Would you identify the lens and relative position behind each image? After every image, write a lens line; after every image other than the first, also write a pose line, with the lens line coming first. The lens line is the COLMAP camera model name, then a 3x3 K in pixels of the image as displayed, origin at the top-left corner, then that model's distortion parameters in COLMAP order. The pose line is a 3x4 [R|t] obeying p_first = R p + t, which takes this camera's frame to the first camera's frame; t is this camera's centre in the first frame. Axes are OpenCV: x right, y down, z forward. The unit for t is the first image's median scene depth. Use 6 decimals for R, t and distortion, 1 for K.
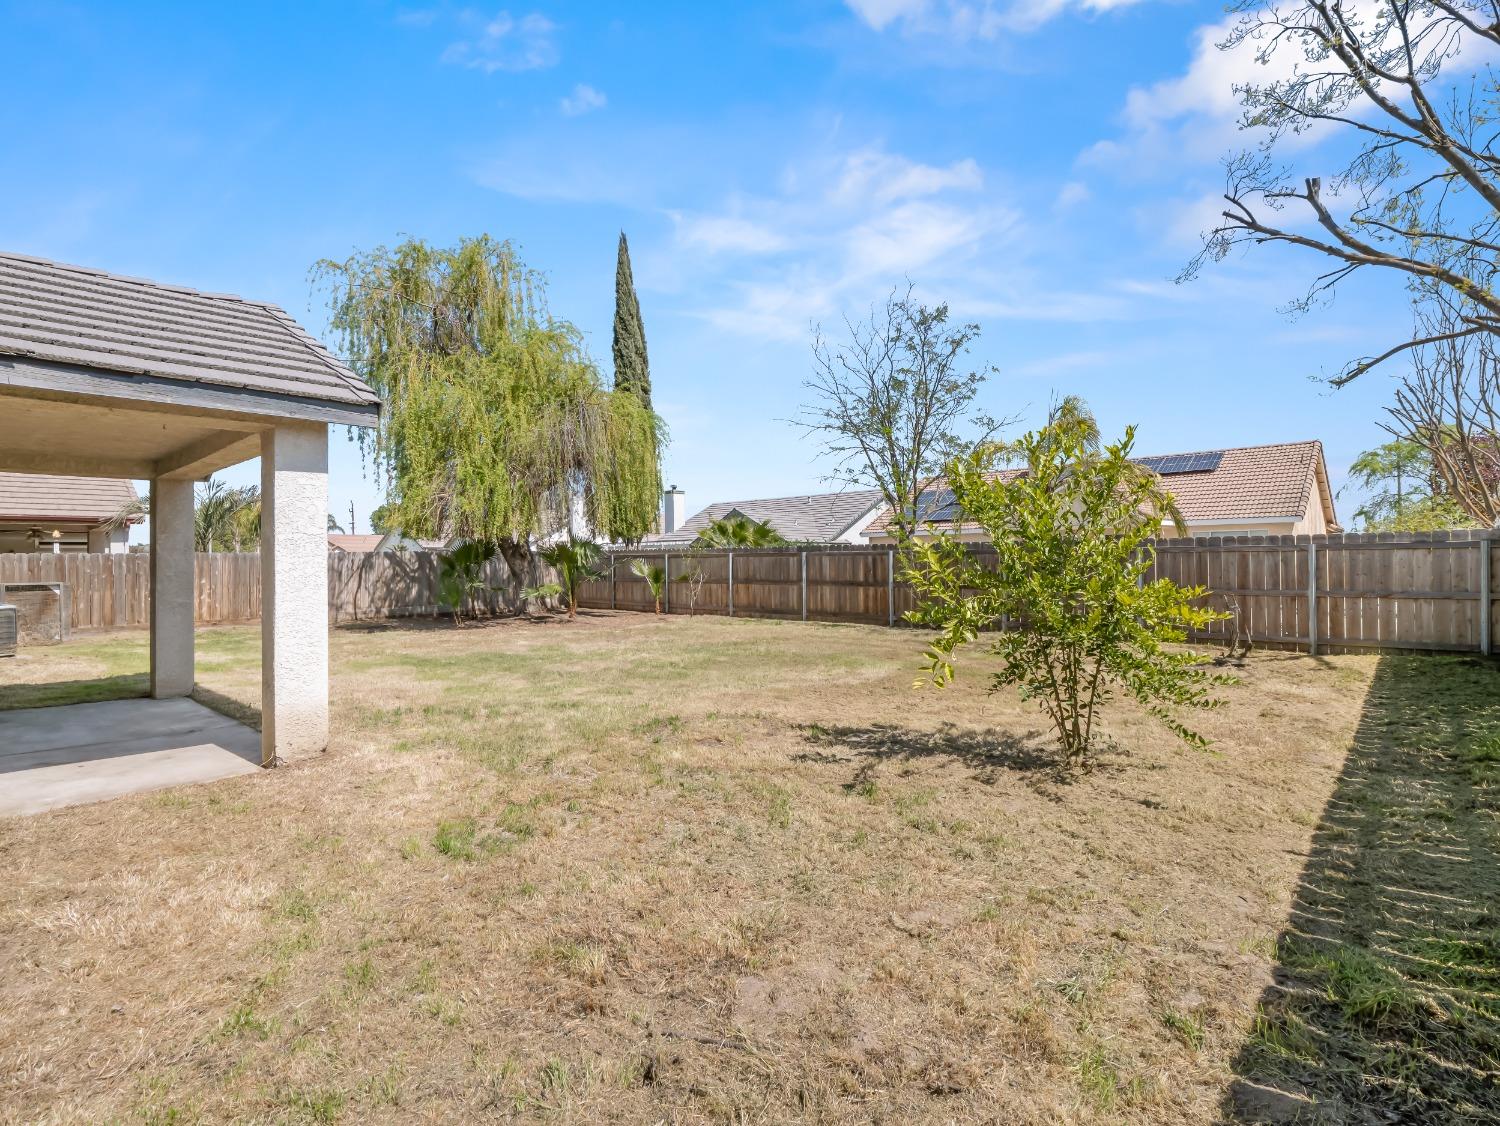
lens RADIAL K [[760.6, 0, 748.4], [0, 760.6, 564.5], [0, 0, 1]] dist [-0.013872, -0.000078]
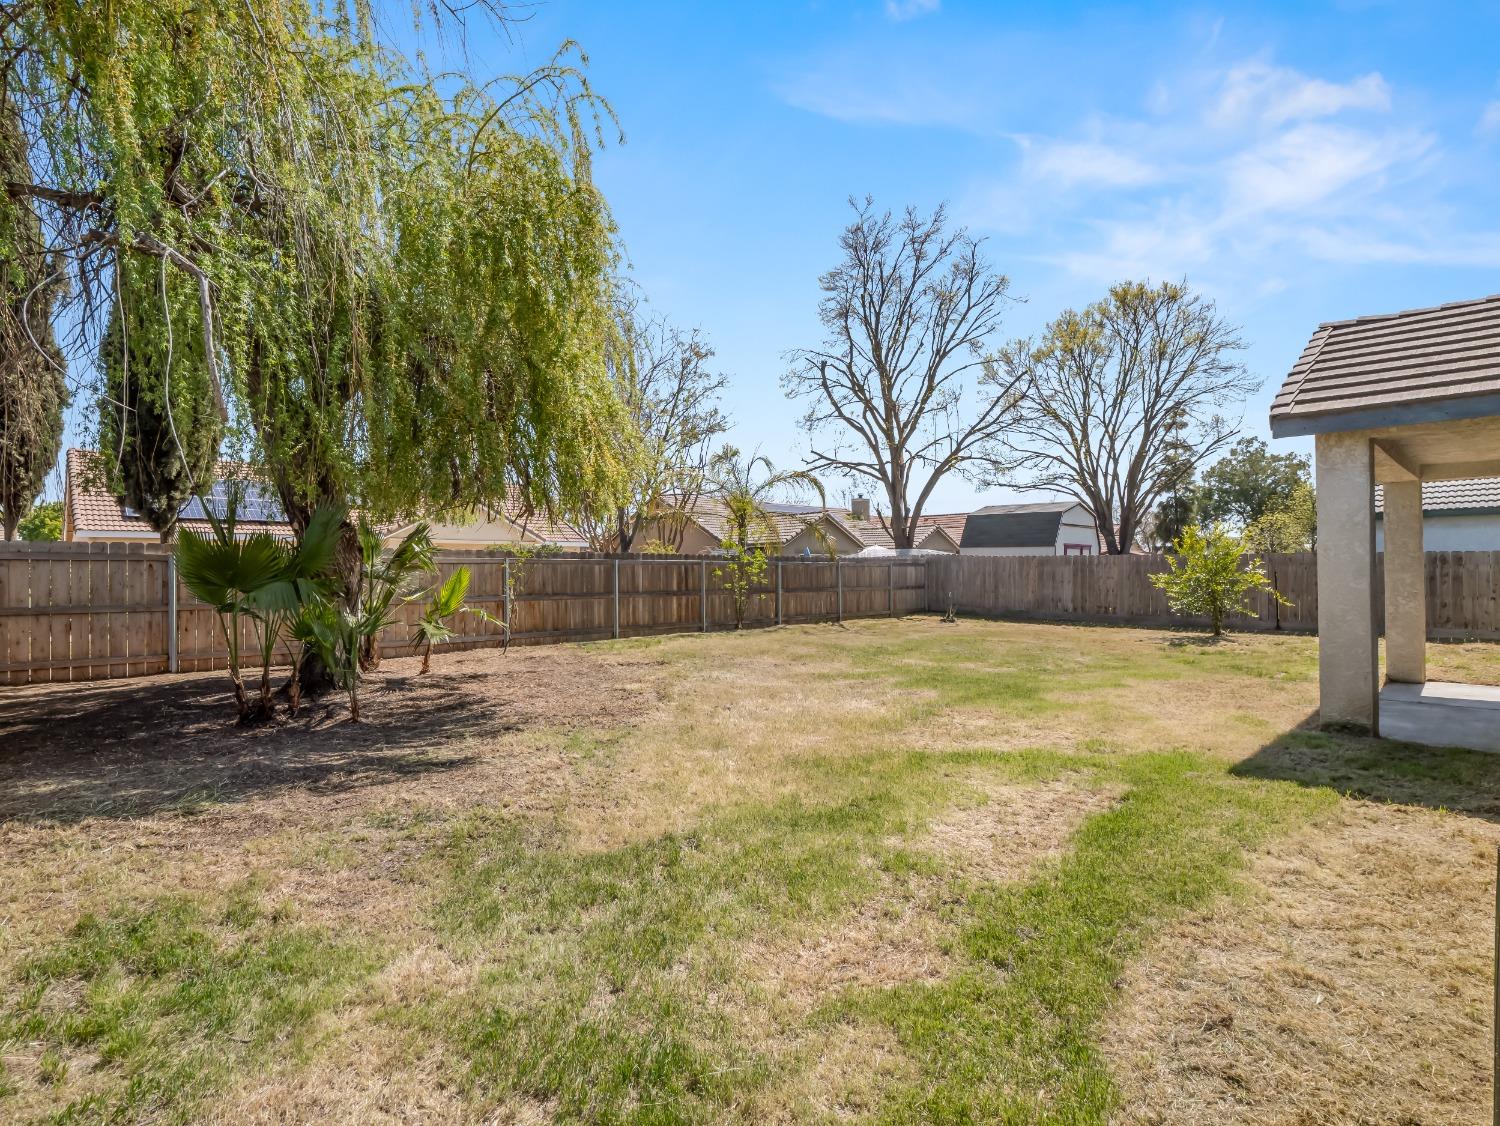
lens RADIAL K [[760.6, 0, 750.0], [0, 760.6, 566.6], [0, 0, 1]] dist [-0.013872, -0.000078]
pose [[0.040751, 0.011182, 0.999107, -0.834559], [0.003609, 0.999929, -0.011339, 0.002428], [-0.999163, 0.004068, 0.040708, 0.854754]]
